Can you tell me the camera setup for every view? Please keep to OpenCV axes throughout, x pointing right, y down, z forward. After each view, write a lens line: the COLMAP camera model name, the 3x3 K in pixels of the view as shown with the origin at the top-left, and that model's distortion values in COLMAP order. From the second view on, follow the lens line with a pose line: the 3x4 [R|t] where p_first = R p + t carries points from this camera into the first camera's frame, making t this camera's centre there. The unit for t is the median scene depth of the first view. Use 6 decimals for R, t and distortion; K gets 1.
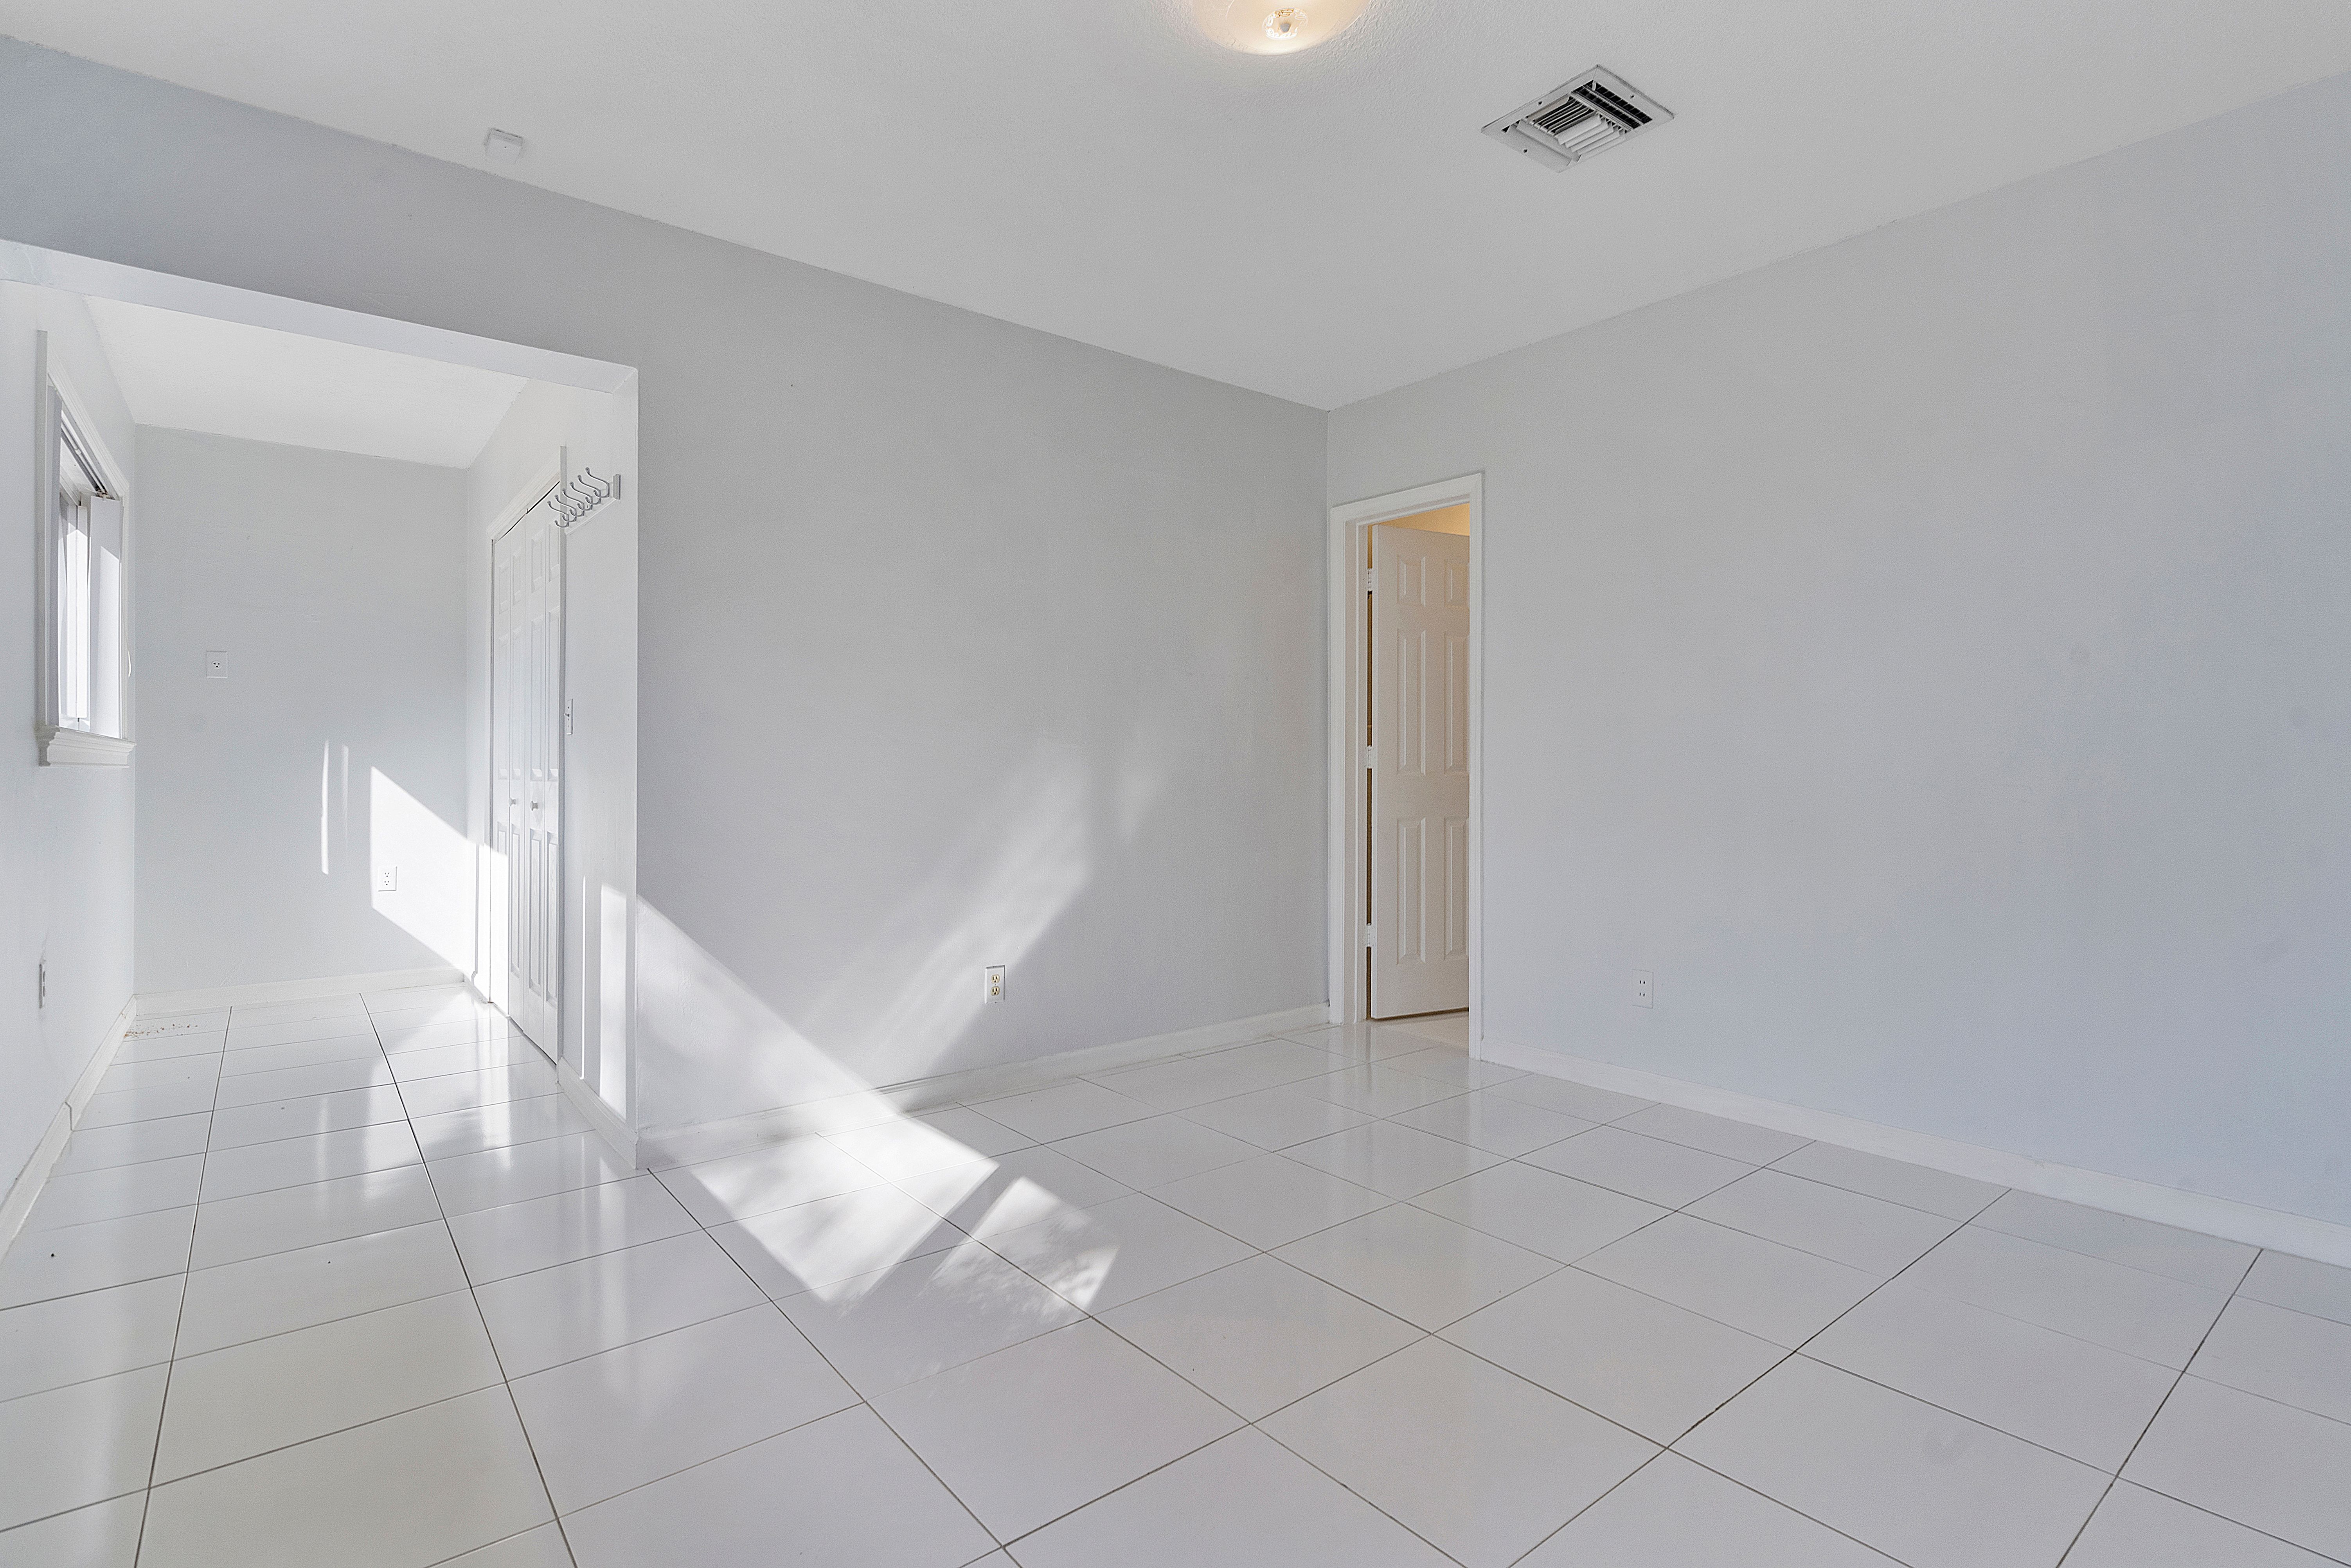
lens RADIAL K [[1113.7, 0, 1173.4], [0, 1113.7, 774.7], [0, 0, 1]] dist [-0.004709, 0.003440]
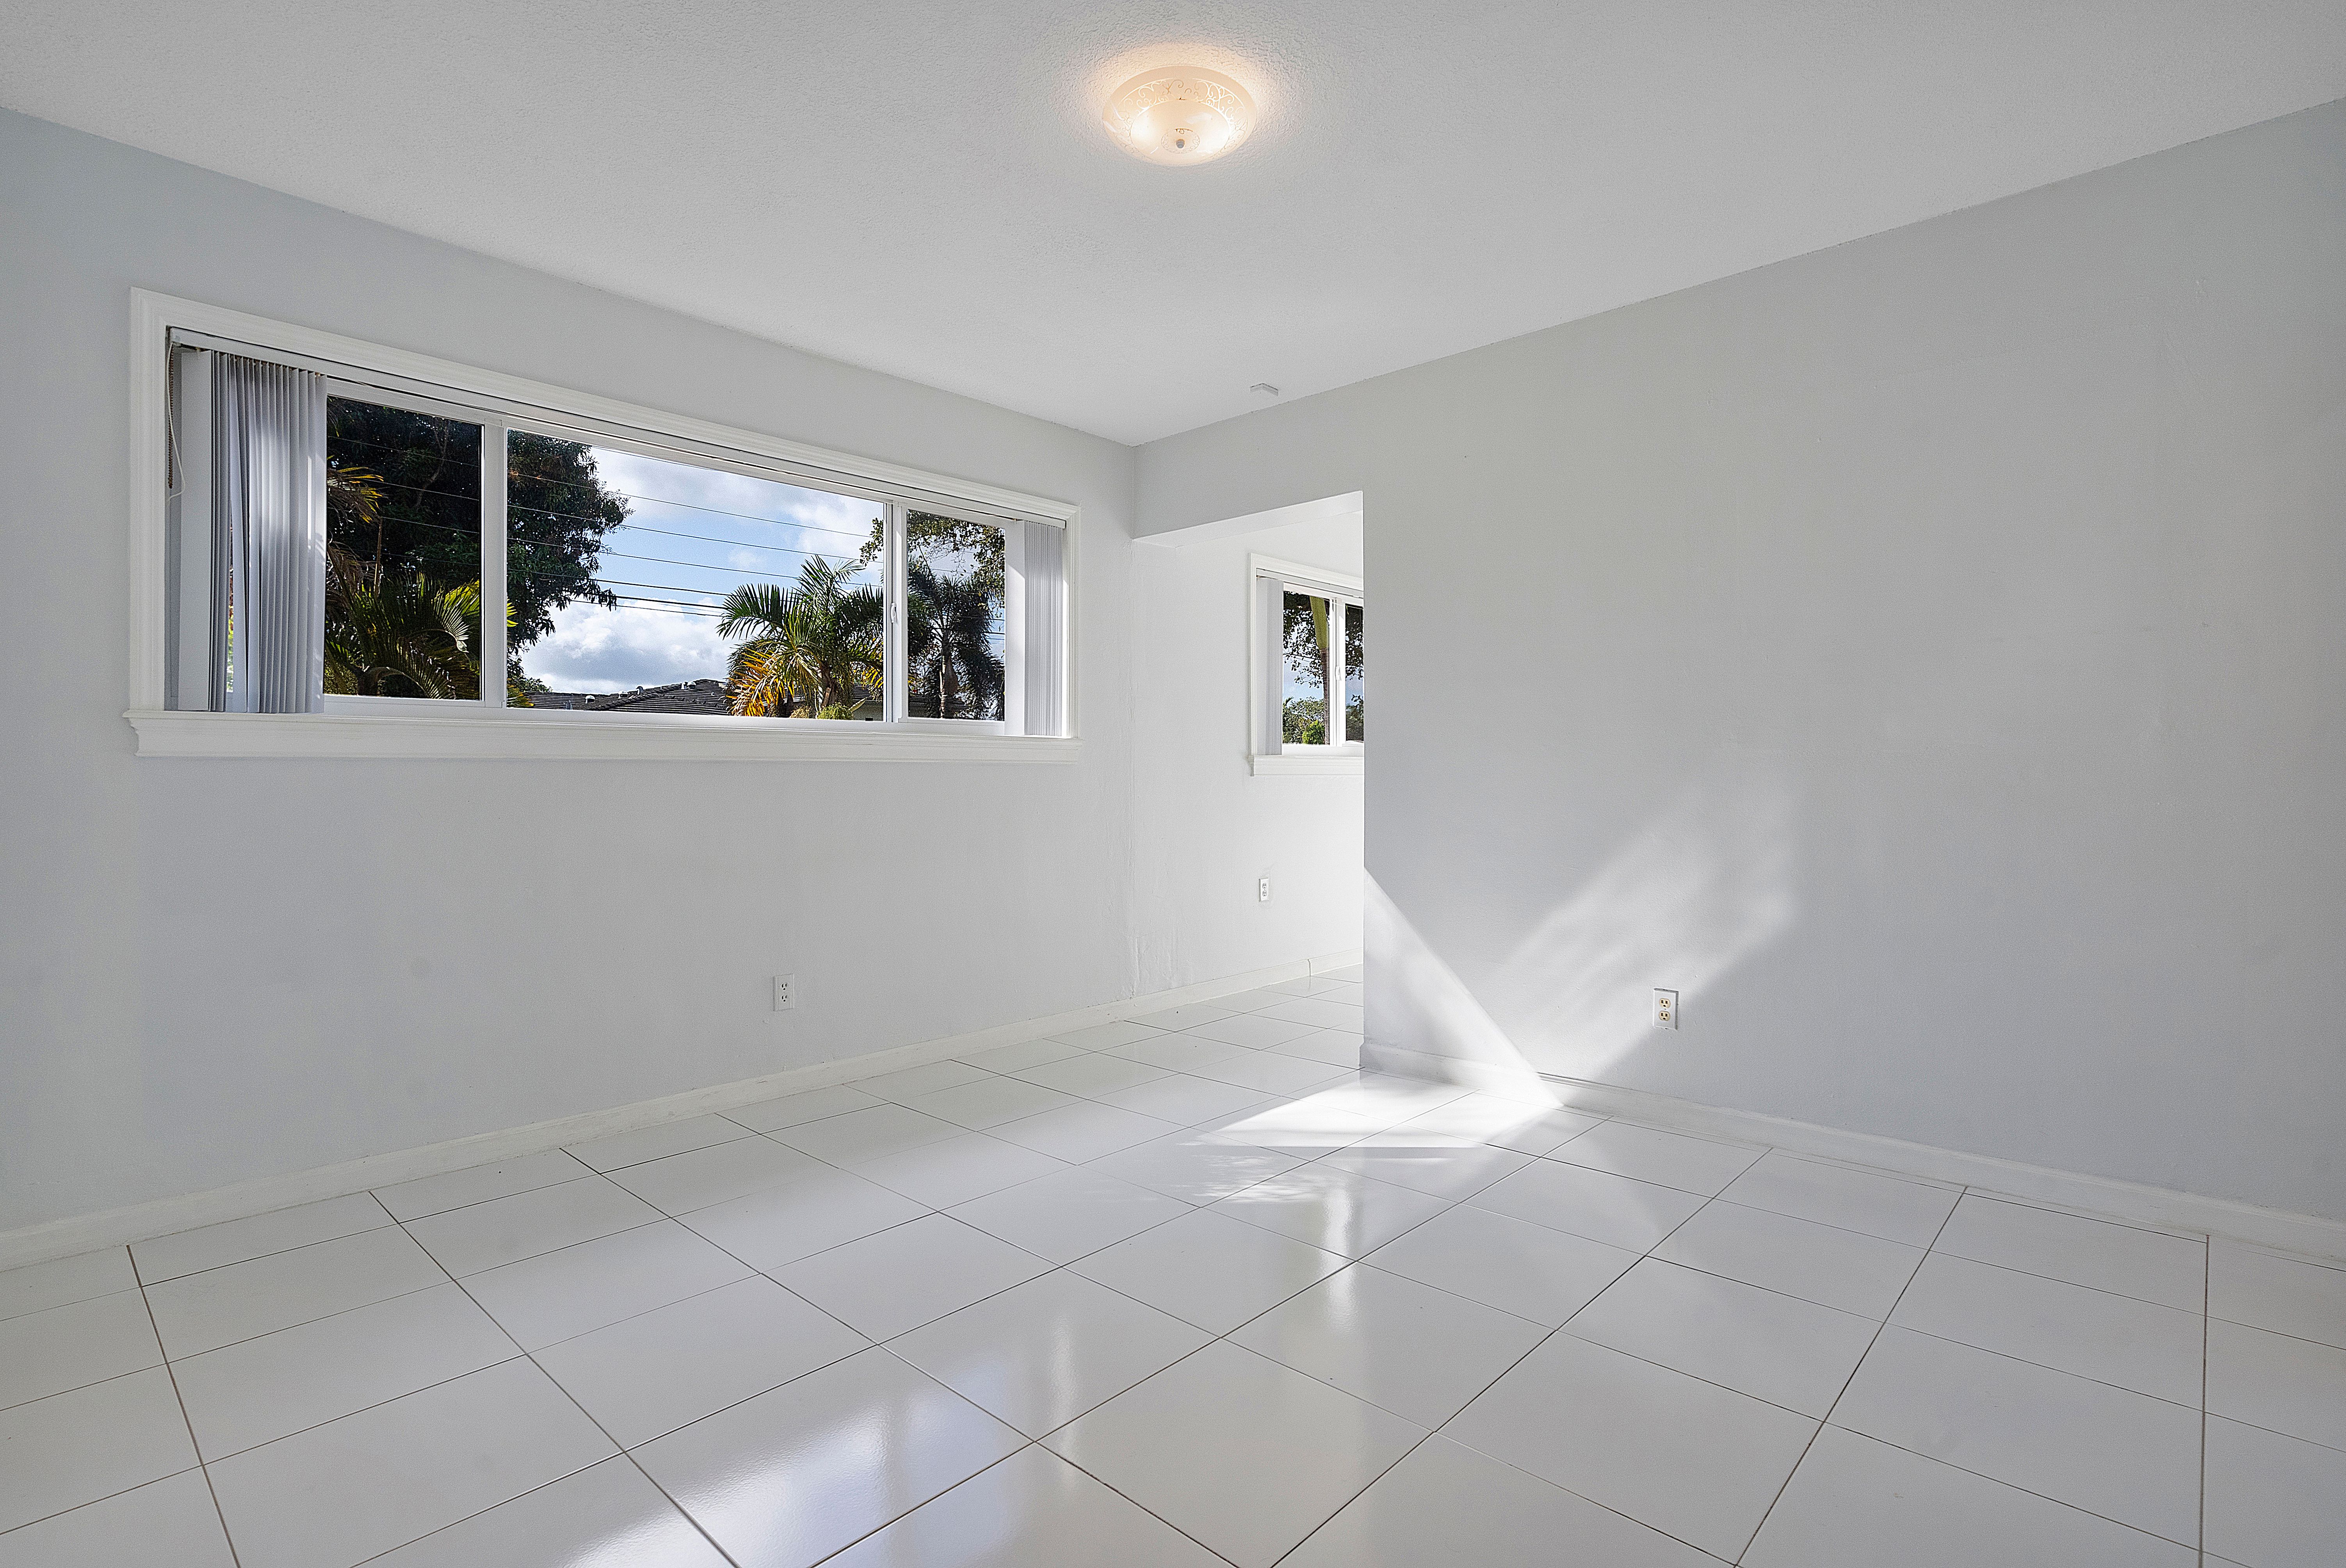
lens RADIAL K [[1111.3, 0, 1174.2], [0, 1111.3, 777.3], [0, 0, 1]] dist [-0.004709, 0.003440]
pose [[0.154166, 0.002603, -0.988042, 0.697369], [-0.004076, 0.999990, 0.001998, -0.006320], [0.988037, 0.003719, 0.154175, 0.448488]]
